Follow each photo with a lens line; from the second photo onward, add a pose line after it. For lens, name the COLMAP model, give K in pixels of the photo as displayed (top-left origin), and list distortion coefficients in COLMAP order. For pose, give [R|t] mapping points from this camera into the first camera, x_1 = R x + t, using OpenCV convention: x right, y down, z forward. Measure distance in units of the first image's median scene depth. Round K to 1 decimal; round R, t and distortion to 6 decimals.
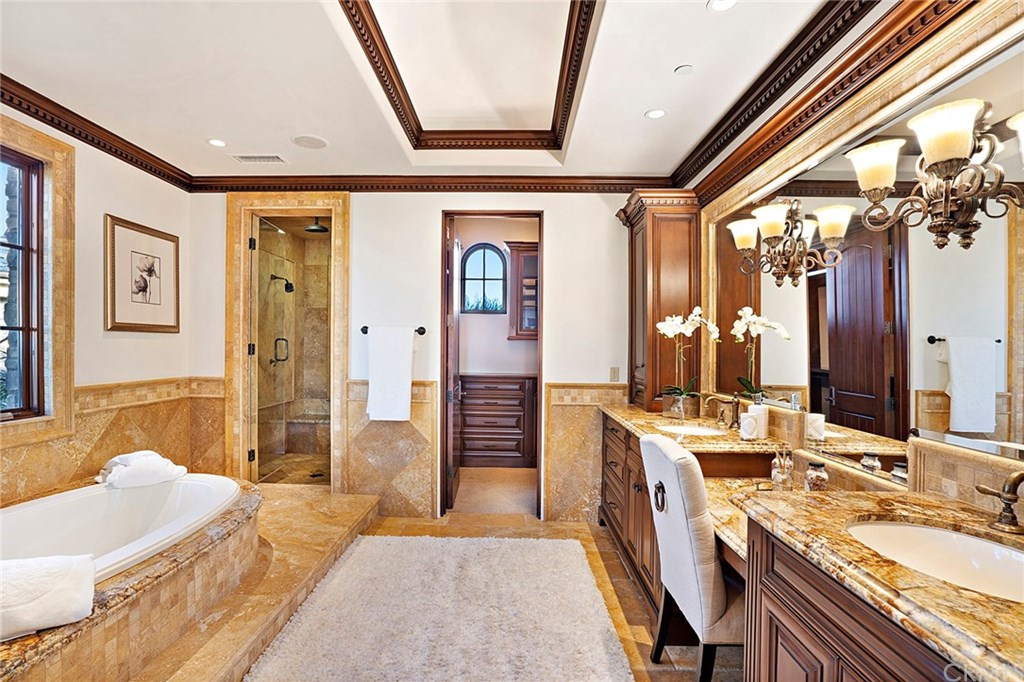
lens RADIAL K [[481.7, 0, 509.5], [0, 481.7, 344.9], [0, 0, 1]] dist [-0.036566, 0.009257]
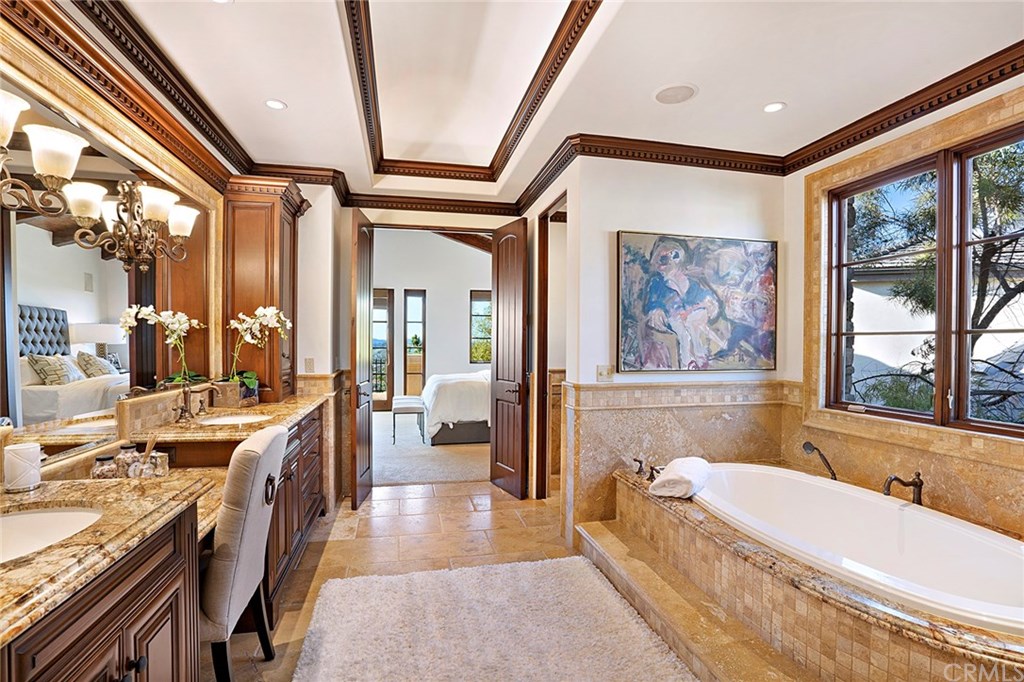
lens RADIAL K [[481.7, 0, 508.9], [0, 481.7, 342.3], [0, 0, 1]] dist [-0.036566, 0.009257]
pose [[-0.973401, 0.000928, -0.229106, 0.049855], [0.000857, 1.000000, 0.000412, -0.008842], [0.229106, 0.000204, -0.973401, 1.928441]]
